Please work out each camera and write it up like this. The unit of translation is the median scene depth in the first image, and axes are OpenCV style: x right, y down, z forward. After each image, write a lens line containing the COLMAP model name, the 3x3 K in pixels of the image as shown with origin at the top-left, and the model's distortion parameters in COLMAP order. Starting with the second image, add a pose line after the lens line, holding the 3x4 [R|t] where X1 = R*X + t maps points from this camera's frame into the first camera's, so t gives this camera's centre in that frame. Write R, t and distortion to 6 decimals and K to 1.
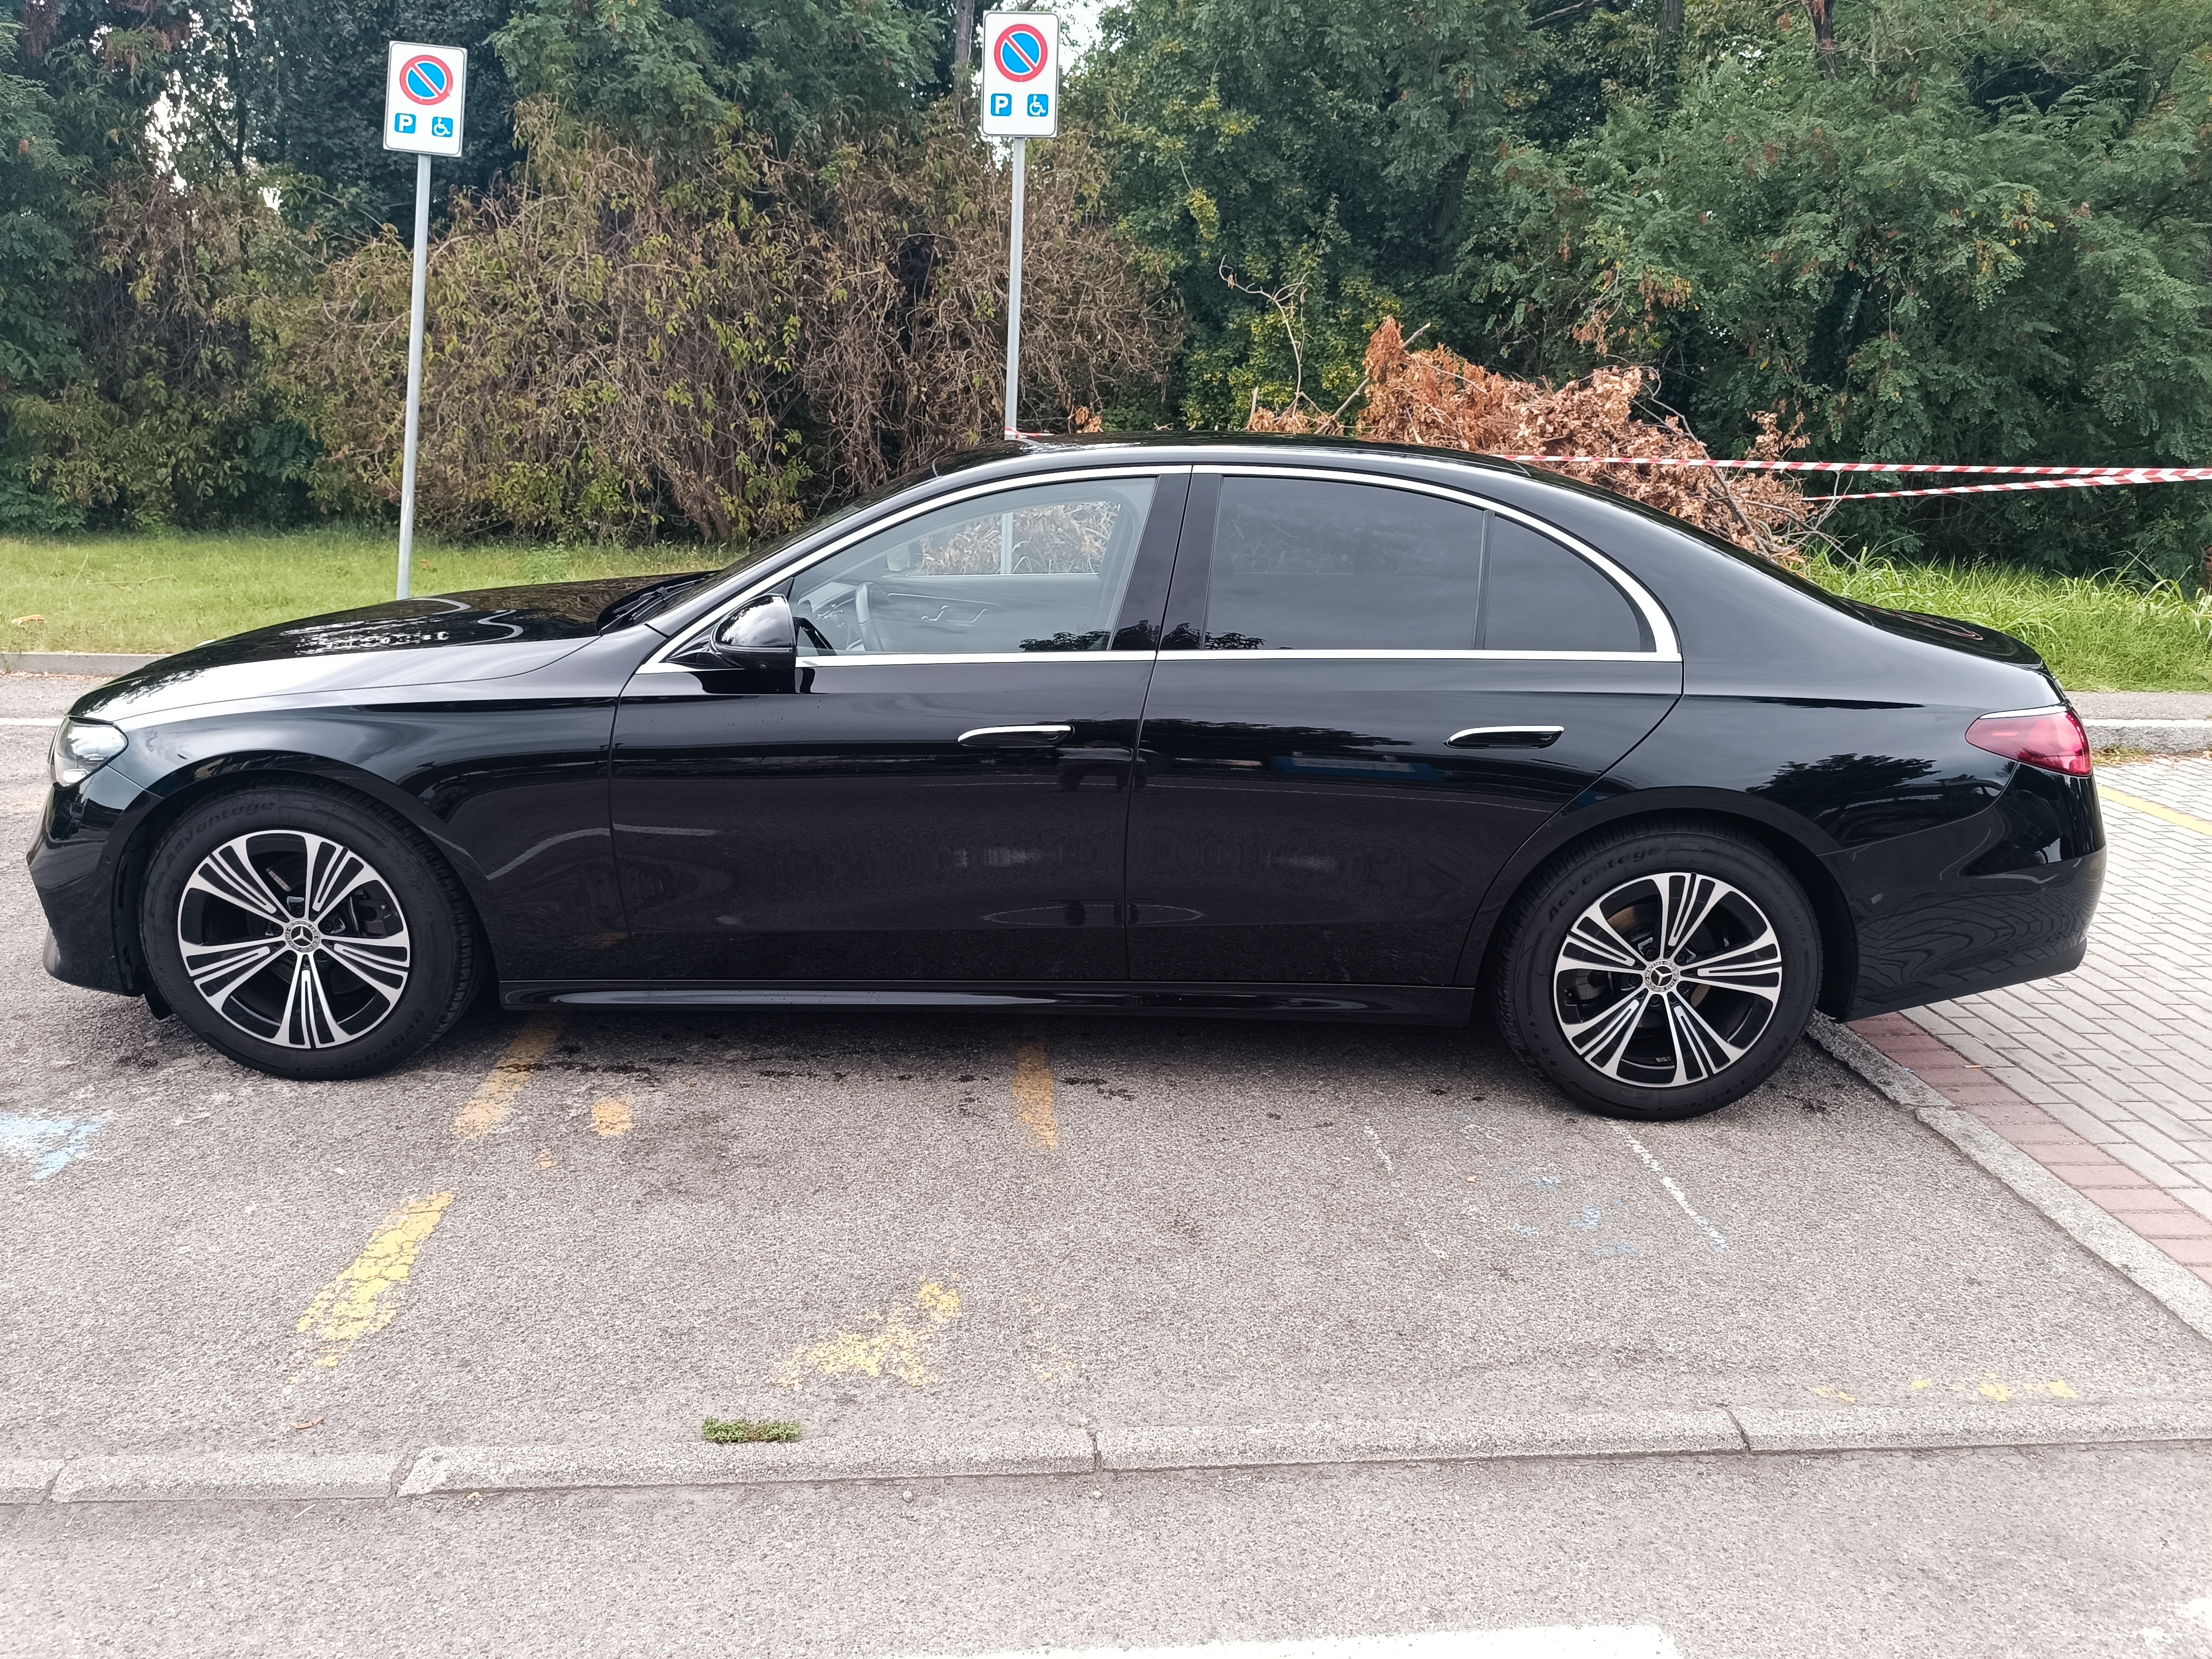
lens RADIAL K [[1514.7, 0, 1106.0], [0, 1514.7, 829.5], [0, 0, 1]] dist [0.028646, -0.036966]
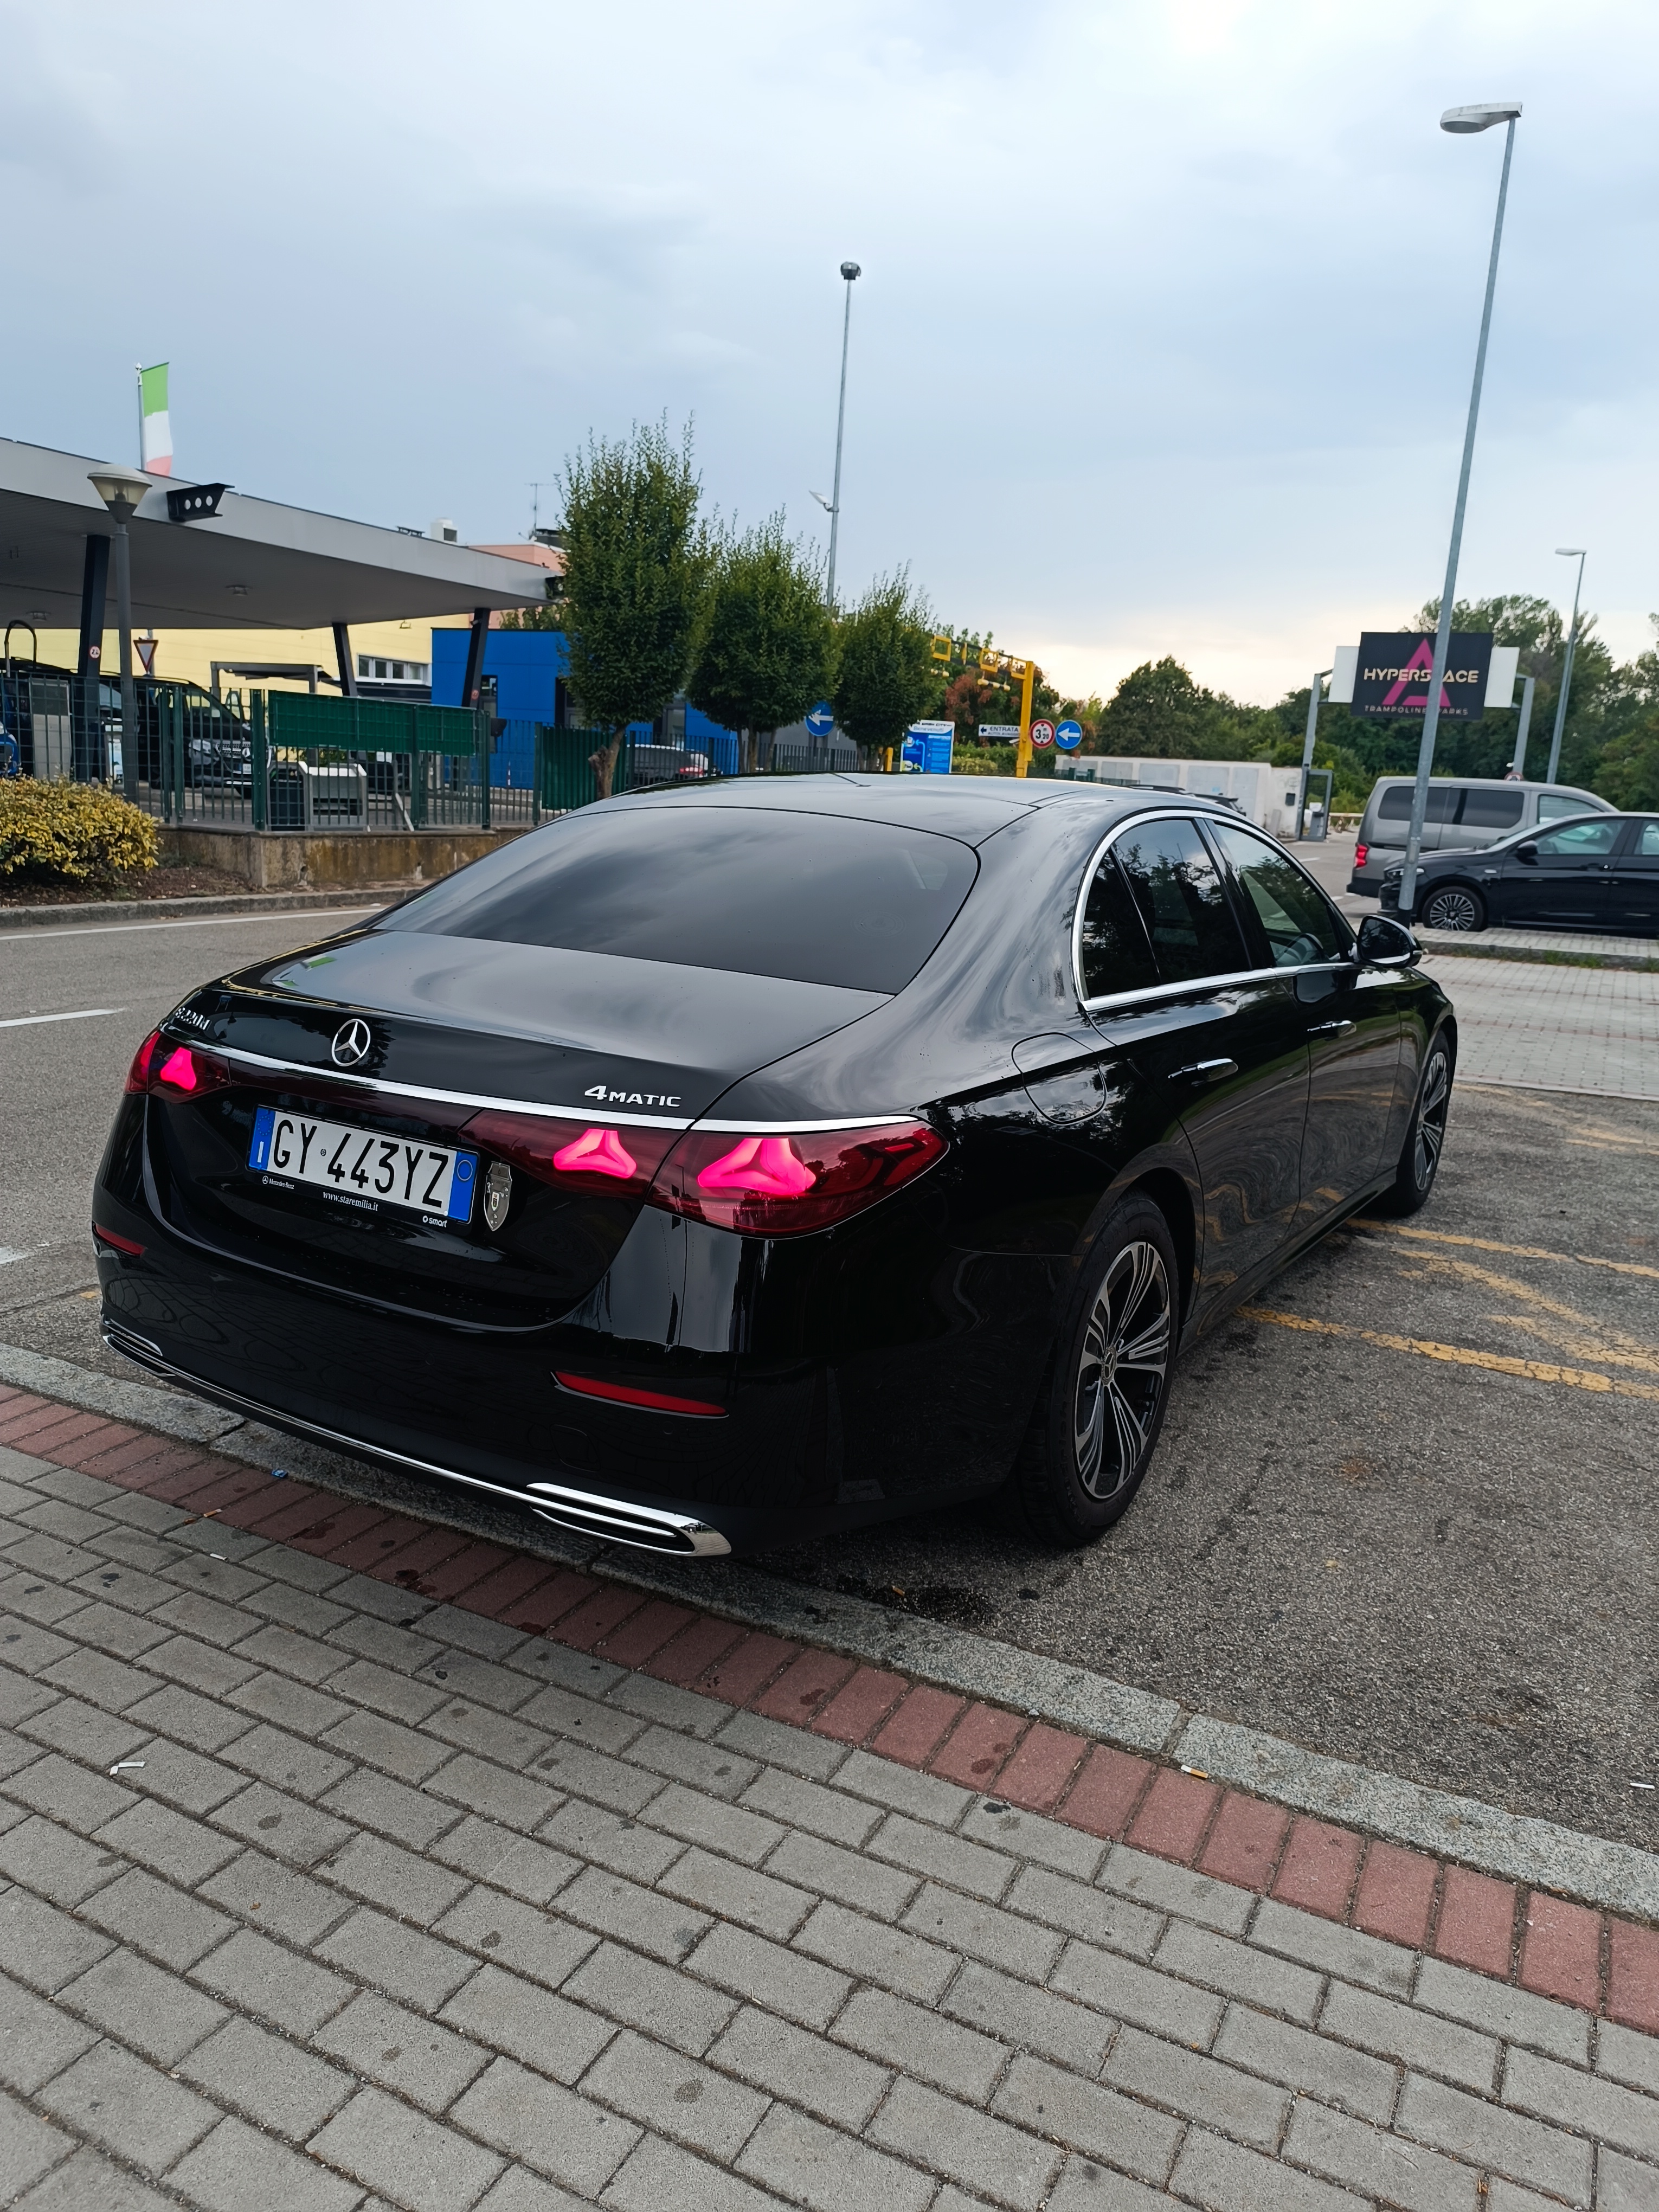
lens RADIAL K [[1514.7, 0, 834.1], [0, 1514.7, 1103.7], [0, 0, 1]] dist [0.028646, -0.036966]
pose [[-0.532885, 0.109139, -0.839120, 1.375897], [-0.288794, 0.908651, 0.301581, -0.477633], [0.795382, 0.403040, -0.452688, 2.032168]]
